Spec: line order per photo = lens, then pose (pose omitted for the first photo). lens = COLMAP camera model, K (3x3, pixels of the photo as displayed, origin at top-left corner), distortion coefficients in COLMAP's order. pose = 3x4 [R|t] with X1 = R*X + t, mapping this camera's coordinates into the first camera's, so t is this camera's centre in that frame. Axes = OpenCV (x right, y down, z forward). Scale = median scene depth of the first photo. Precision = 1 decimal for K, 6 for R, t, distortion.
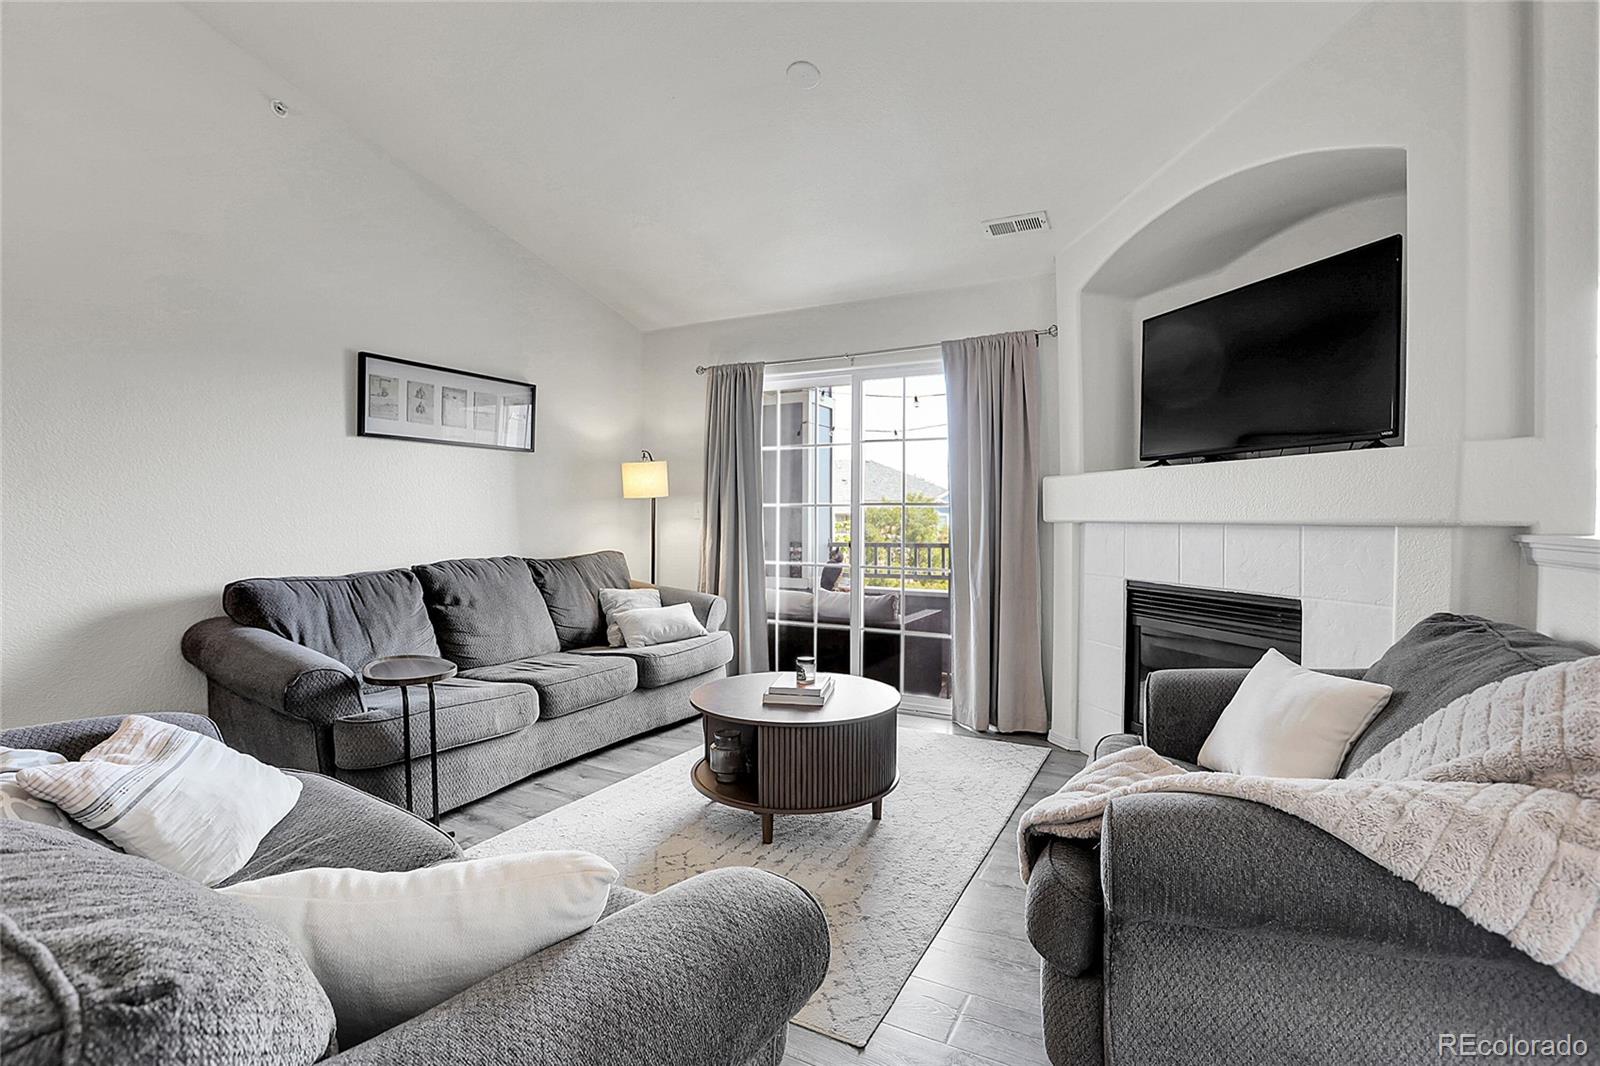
lens RADIAL K [[722.5, 0, 802.1], [0, 722.5, 530.2], [0, 0, 1]] dist [-0.019206, 0.000432]
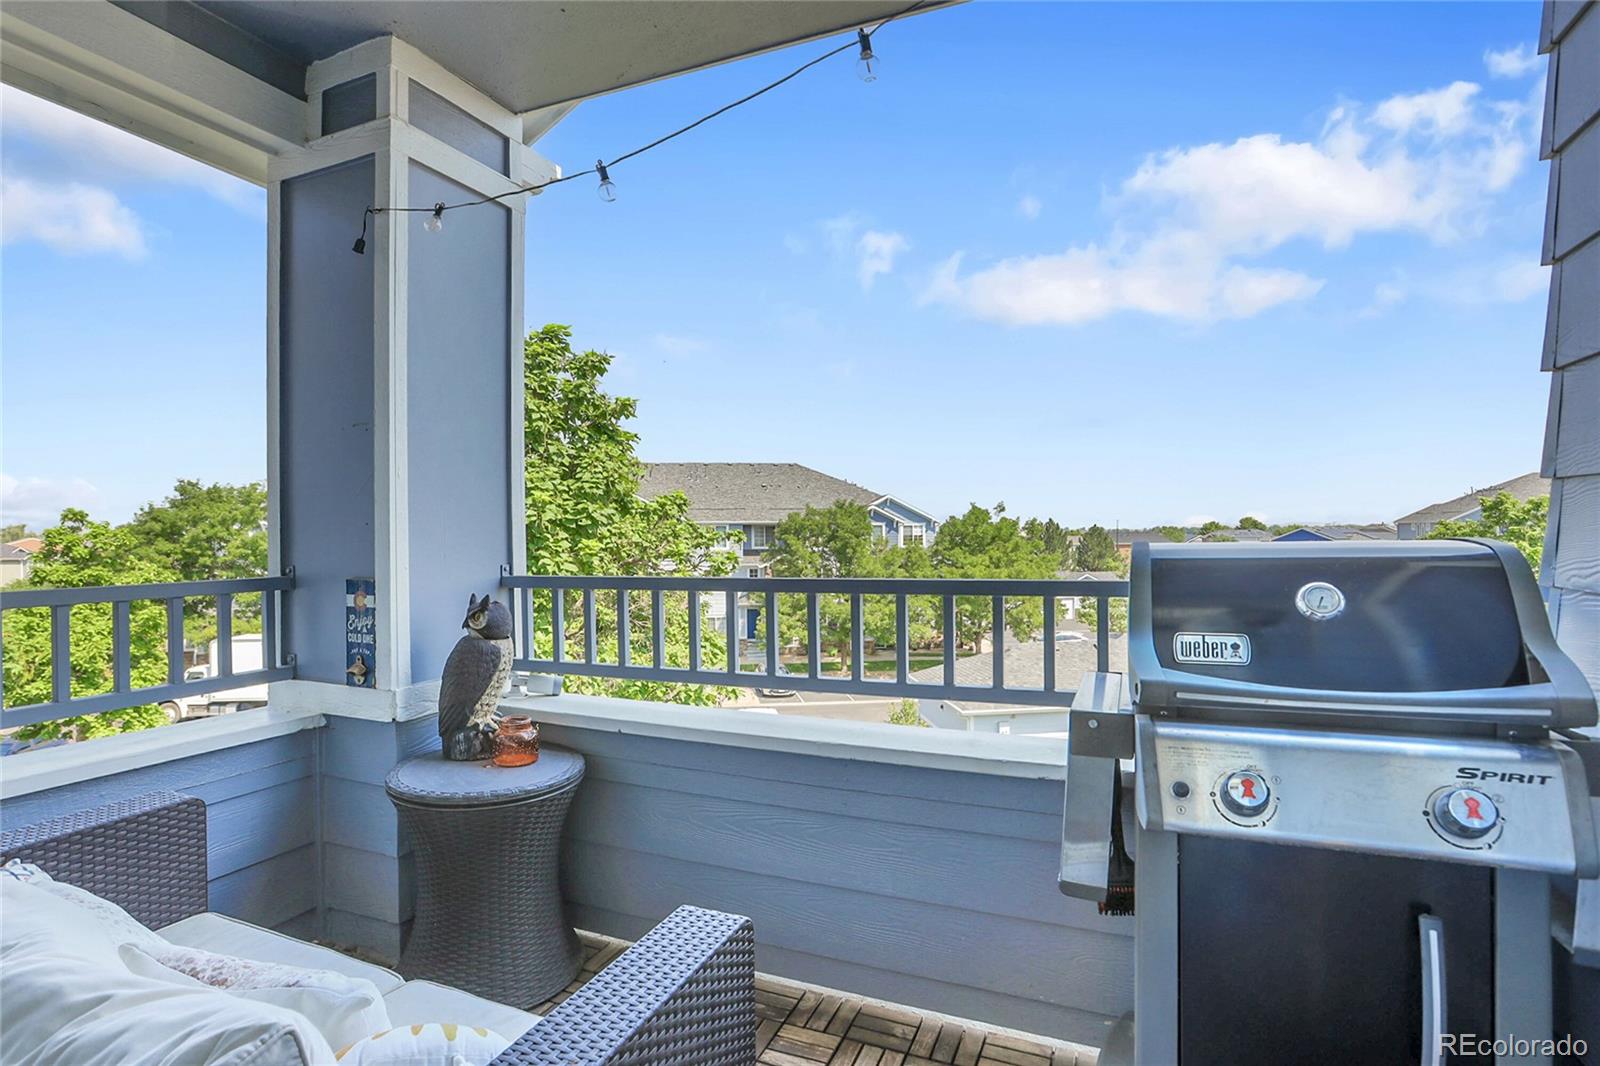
lens RADIAL K [[743.2, 0, 799.4], [0, 743.2, 536.3], [0, 0, 1]] dist [0.000816, 0.000123]
pose [[0.996724, -0.005181, 0.080712, 0.157972], [0.005880, 0.999947, -0.008416, 0.001027], [-0.080664, 0.008863, 0.996702, 0.628590]]
